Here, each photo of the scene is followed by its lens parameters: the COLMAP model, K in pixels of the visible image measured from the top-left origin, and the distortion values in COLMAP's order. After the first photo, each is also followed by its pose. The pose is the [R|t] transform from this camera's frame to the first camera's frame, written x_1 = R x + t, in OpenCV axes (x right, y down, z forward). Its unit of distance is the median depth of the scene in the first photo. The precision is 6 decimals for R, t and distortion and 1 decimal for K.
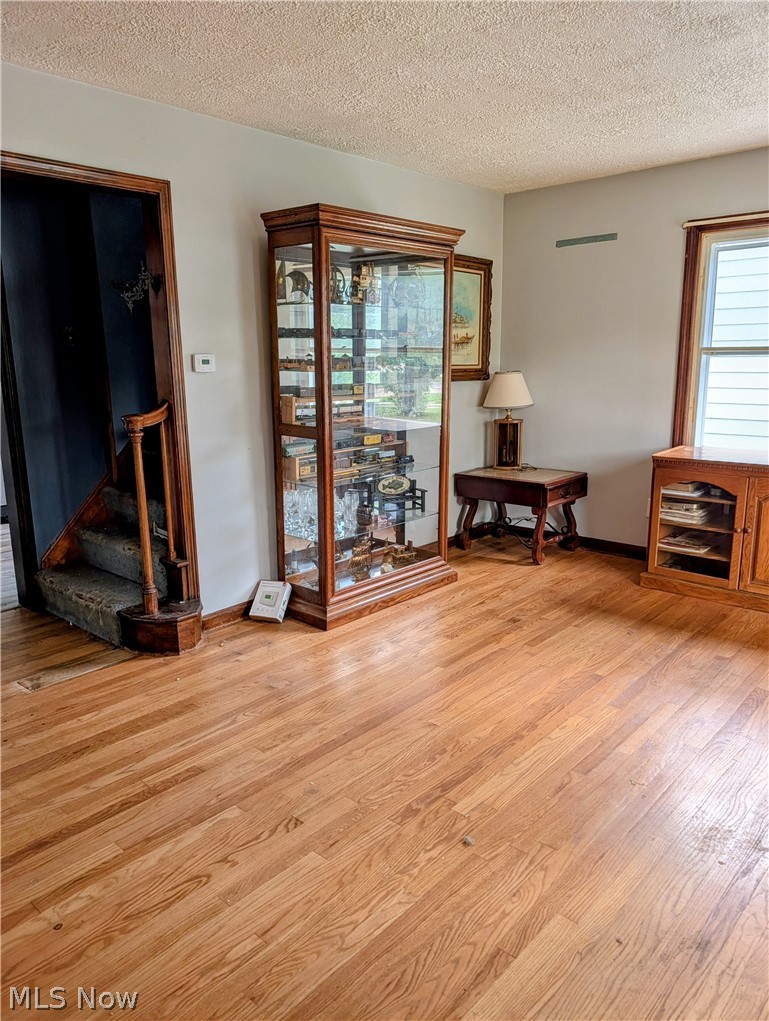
lens RADIAL K [[740.2, 0, 384.5], [0, 740.2, 510.5], [0, 0, 1]] dist [0.009005, -0.000984]
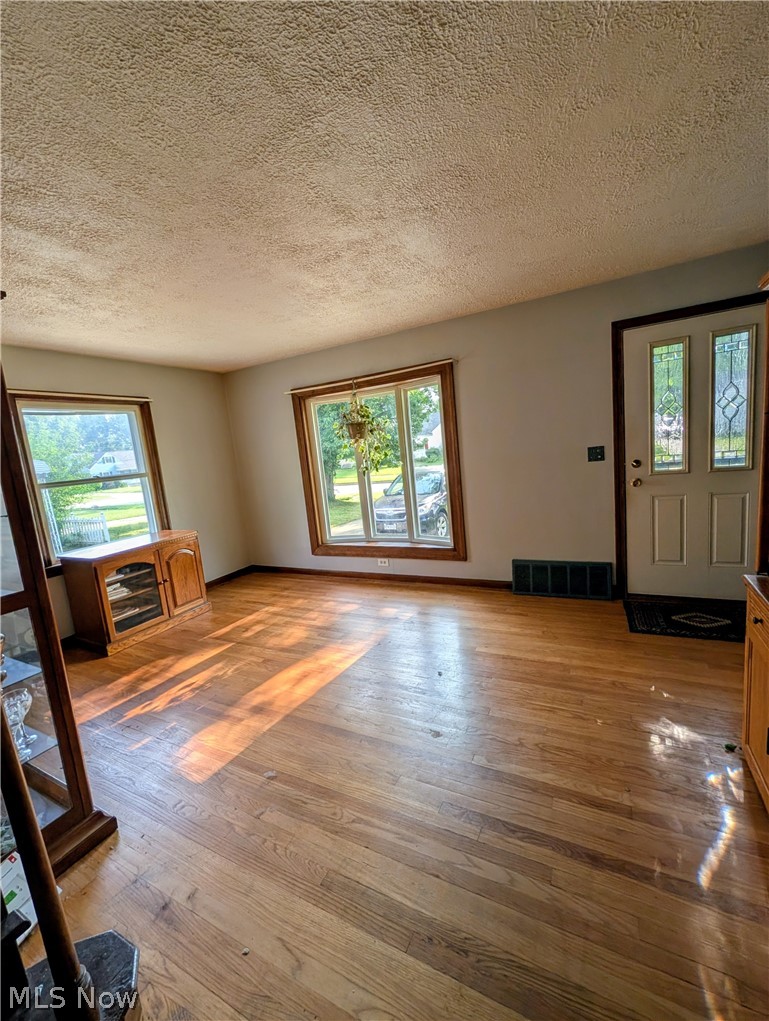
lens RADIAL K [[414.7, 0, 401.0], [0, 414.7, 509.4], [0, 0, 1]] dist [-0.000004, -0.000070]
pose [[-0.259704, -0.105835, 0.959871, -0.740470], [0.300166, 0.935893, 0.184405, -0.196115], [-0.917853, 0.336011, -0.211287, 0.969905]]
